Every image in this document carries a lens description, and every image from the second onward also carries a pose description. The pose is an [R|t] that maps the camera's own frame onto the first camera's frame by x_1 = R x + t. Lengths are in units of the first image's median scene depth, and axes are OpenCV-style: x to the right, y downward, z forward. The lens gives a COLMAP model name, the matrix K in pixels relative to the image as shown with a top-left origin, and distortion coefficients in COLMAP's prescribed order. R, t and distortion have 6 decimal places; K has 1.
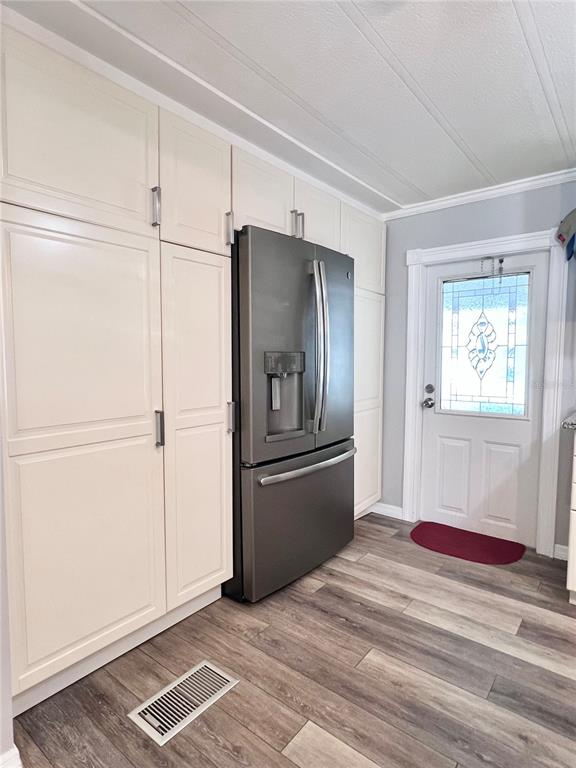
lens RADIAL K [[434.9, 0, 283.0], [0, 434.9, 384.8], [0, 0, 1]] dist [-0.000386, 0.001848]
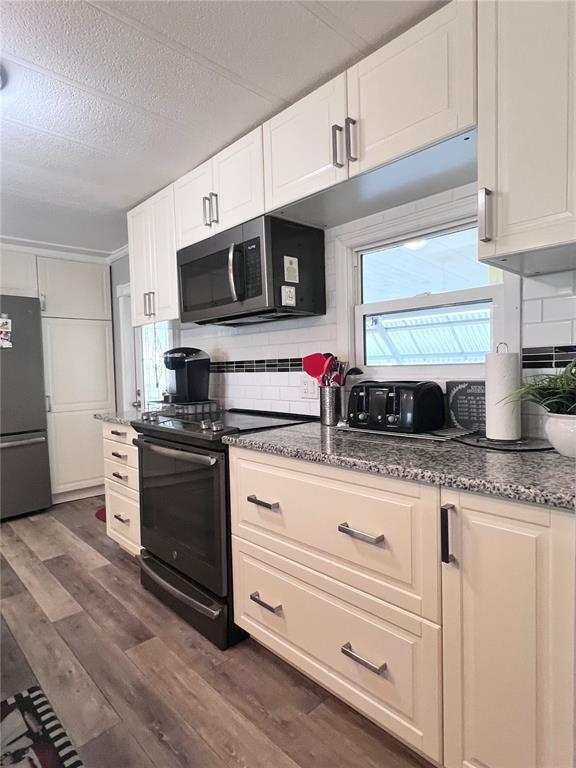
lens RADIAL K [[434.9, 0, 283.0], [0, 434.9, 384.8], [0, 0, 1]] dist [-0.000386, 0.001848]
pose [[0.989748, -0.025181, -0.140586, 1.453687], [0.022308, 0.999510, -0.021975, 0.035126], [0.141070, 0.018614, 0.989825, -0.310830]]
